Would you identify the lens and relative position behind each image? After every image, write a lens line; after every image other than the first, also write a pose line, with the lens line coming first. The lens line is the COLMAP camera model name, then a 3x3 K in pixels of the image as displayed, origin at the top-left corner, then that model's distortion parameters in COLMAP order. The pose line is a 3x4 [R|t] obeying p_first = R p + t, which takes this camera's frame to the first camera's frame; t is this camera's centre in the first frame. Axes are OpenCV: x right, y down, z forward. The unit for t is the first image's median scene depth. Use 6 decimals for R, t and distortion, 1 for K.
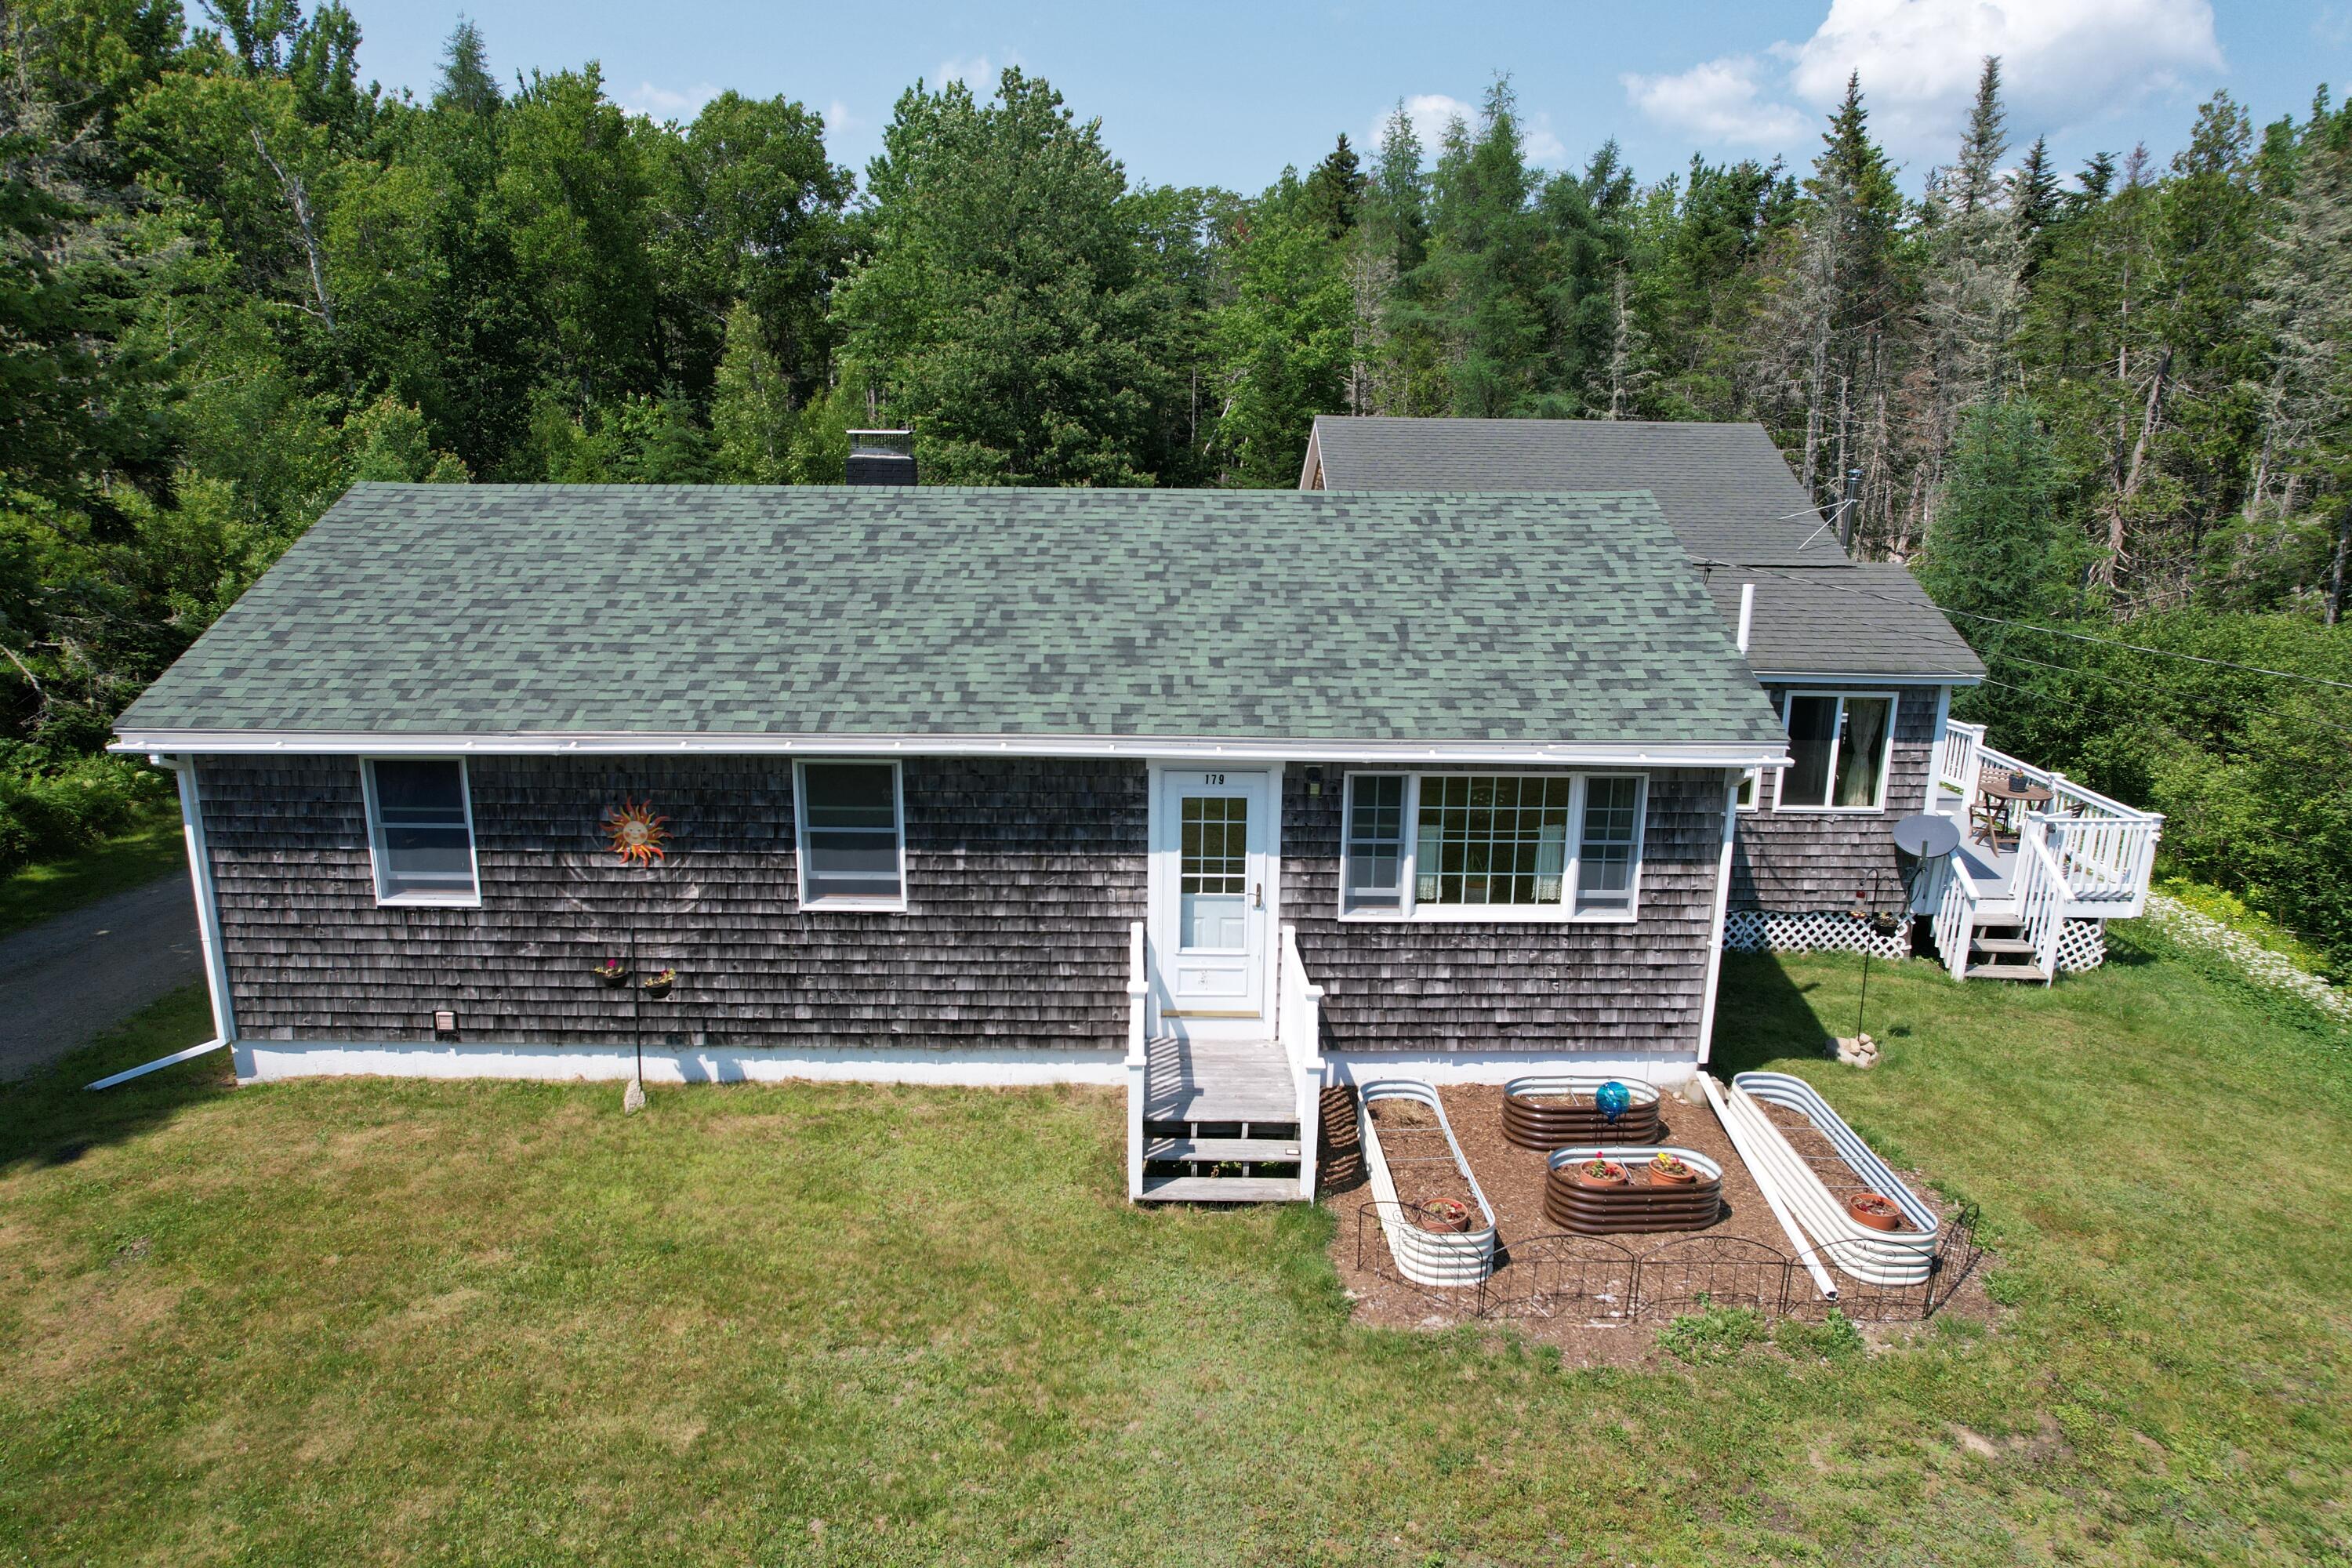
lens RADIAL K [[1502.7, 0, 1166.0], [0, 1502.7, 807.8], [0, 0, 1]] dist [-0.069636, 0.060202]
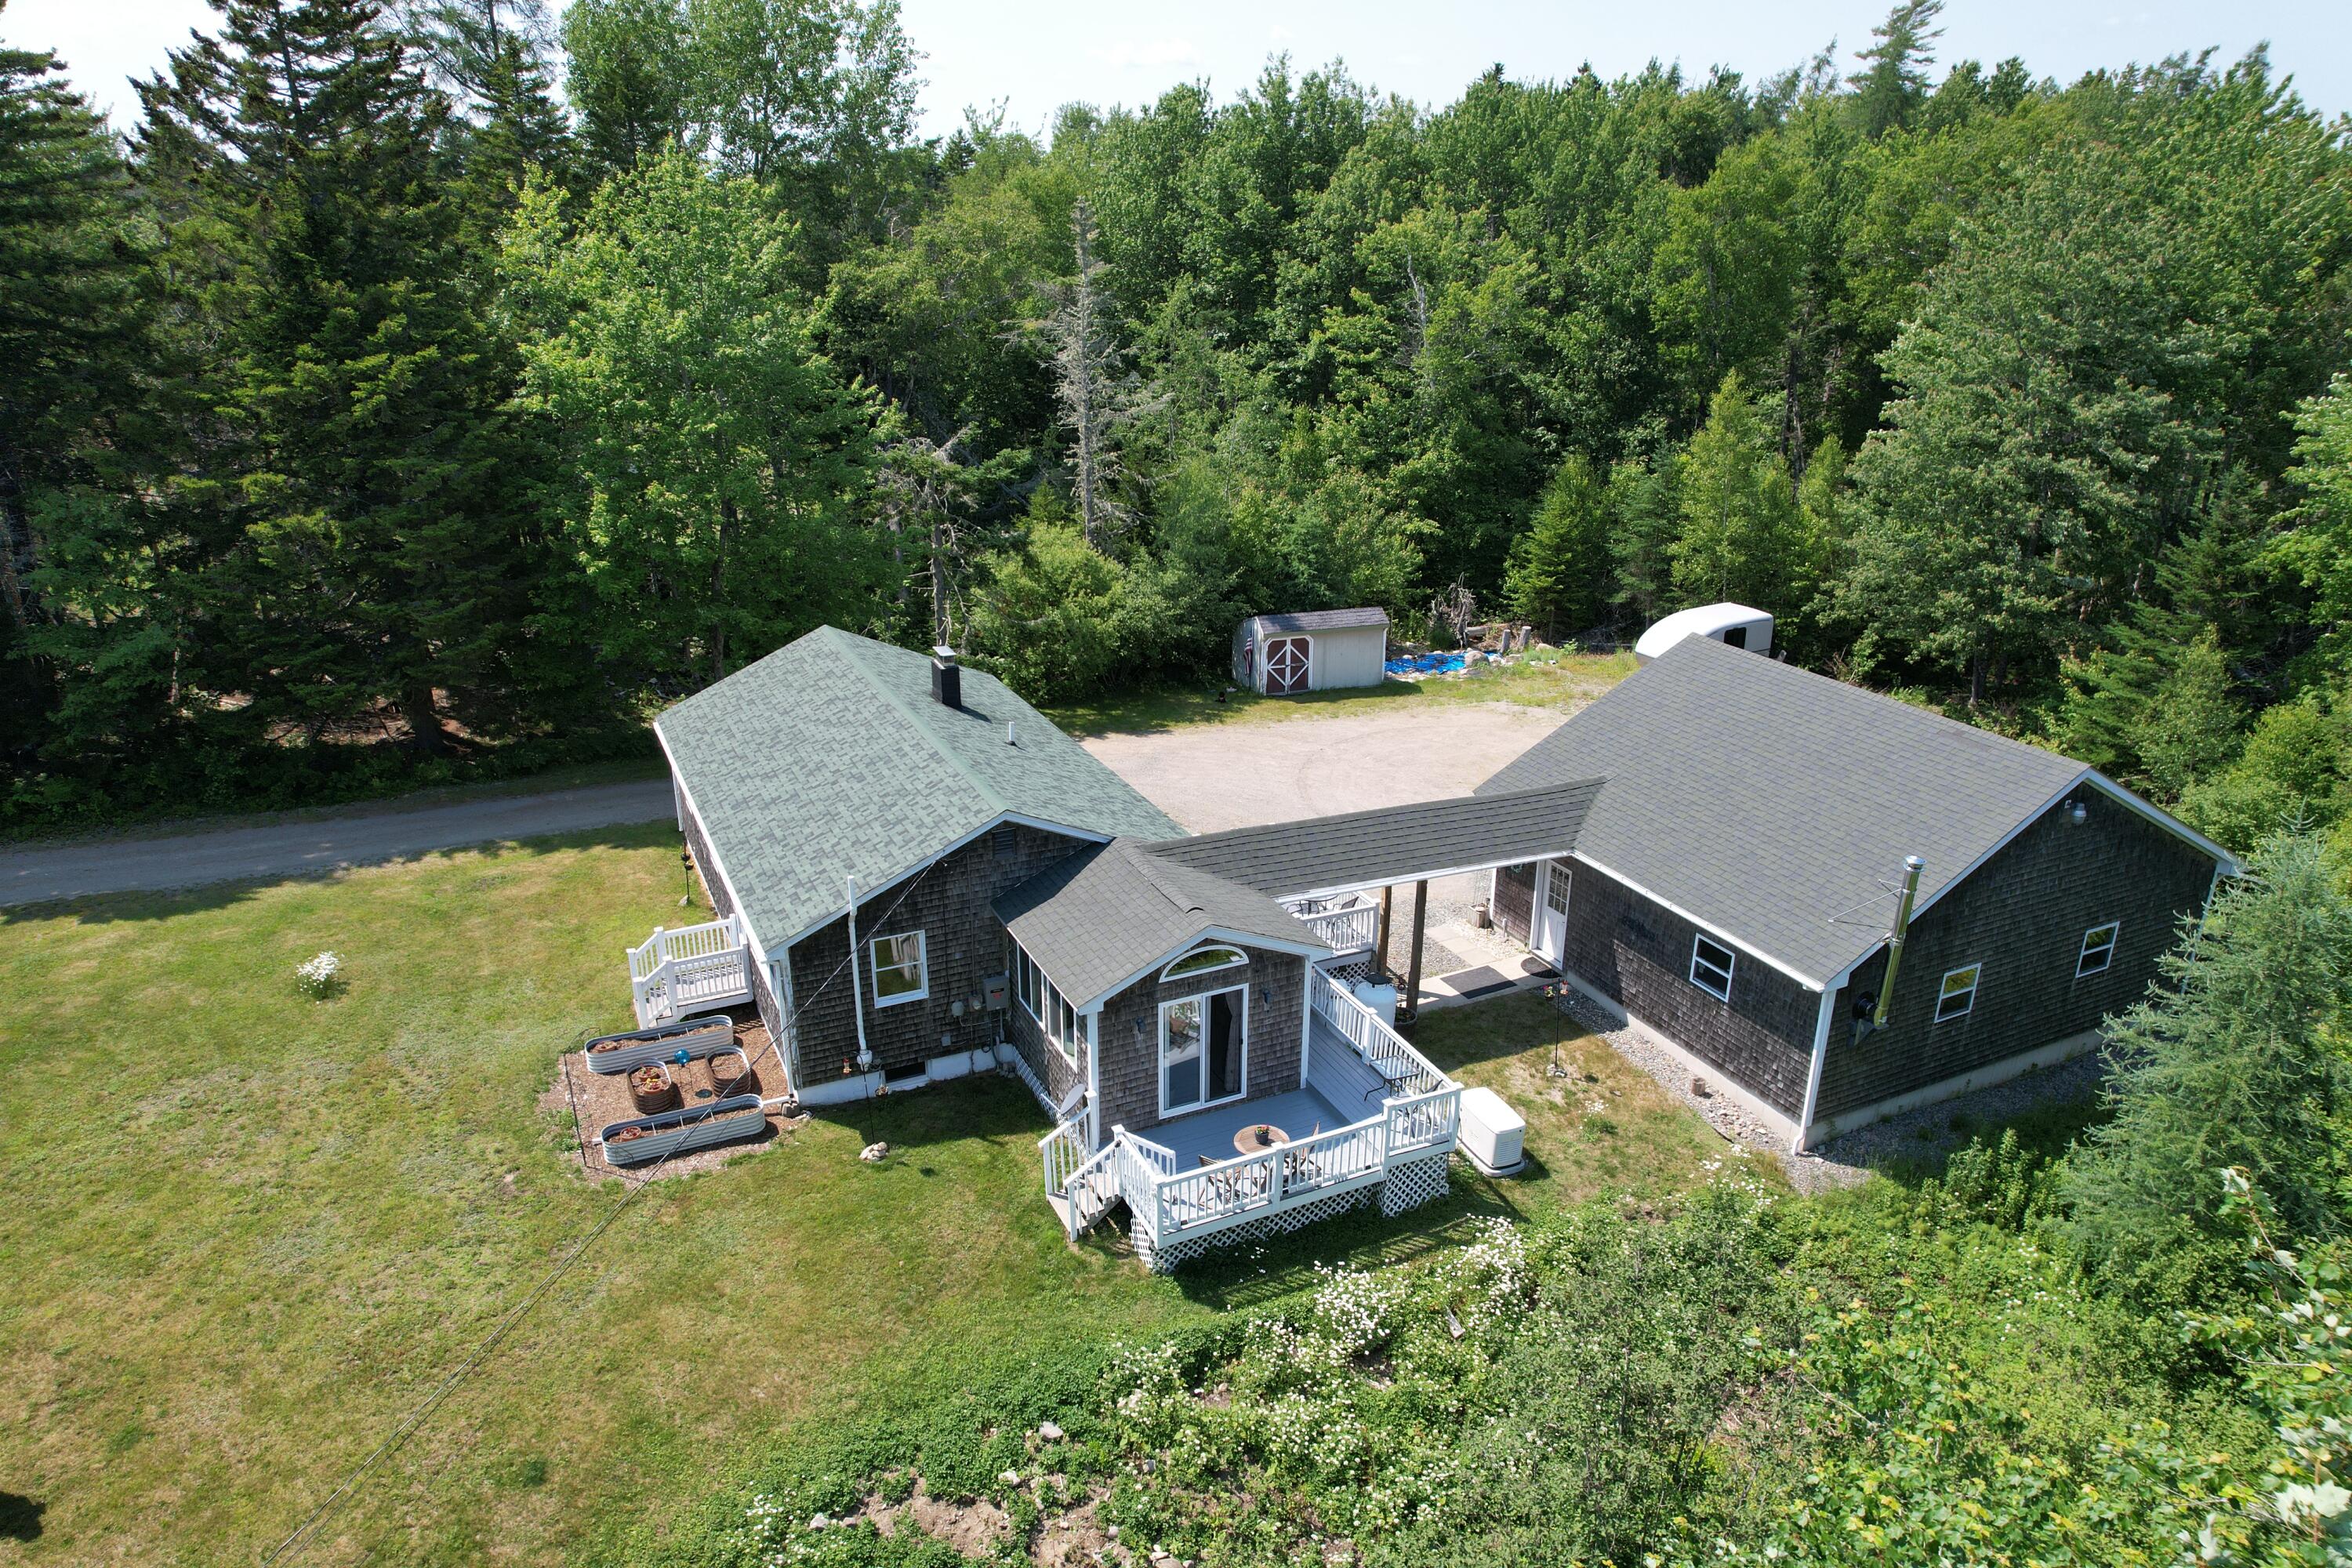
lens RADIAL K [[1502.7, 0, 1173.3], [0, 1502.7, 789.5], [0, 0, 1]] dist [-0.069636, 0.060202]
pose [[0.421463, 0.312629, -0.851253, 2.172902], [-0.224809, 0.945415, 0.235906, -0.803367], [0.878538, 0.091944, 0.468740, 0.493782]]
